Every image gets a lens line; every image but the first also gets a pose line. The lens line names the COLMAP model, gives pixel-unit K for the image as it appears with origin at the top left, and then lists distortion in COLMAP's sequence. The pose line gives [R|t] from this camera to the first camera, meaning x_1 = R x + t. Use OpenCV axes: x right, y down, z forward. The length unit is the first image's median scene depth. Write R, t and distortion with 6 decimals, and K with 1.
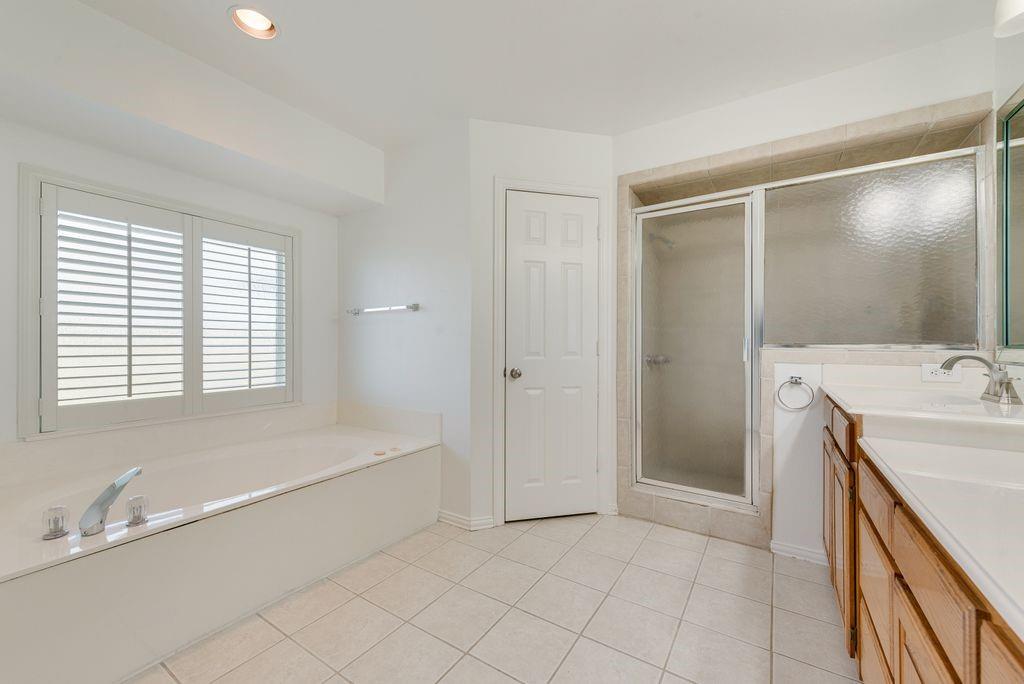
lens RADIAL K [[401.7, 0, 519.0], [0, 401.7, 338.7], [0, 0, 1]] dist [0.012491, -0.002182]
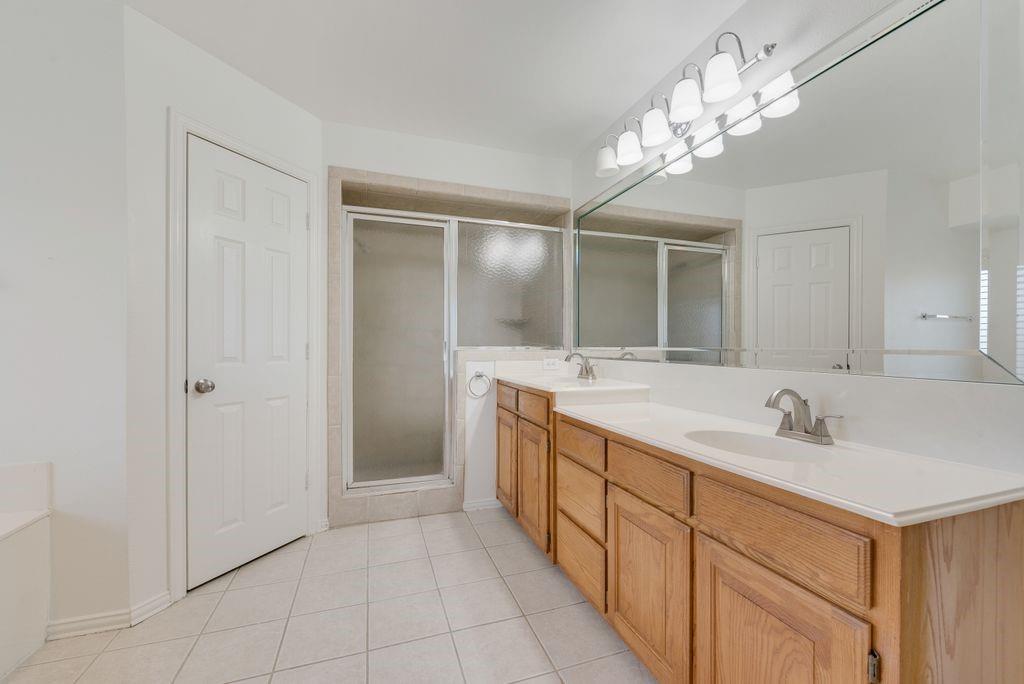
lens RADIAL K [[401.7, 0, 513.7], [0, 401.7, 347.7], [0, 0, 1]] dist [0.012491, -0.002182]
pose [[0.631413, -0.001022, 0.775446, -0.231272], [-0.007963, 0.999938, 0.007801, 0.005475], [-0.775406, -0.011101, 0.631366, 0.087096]]
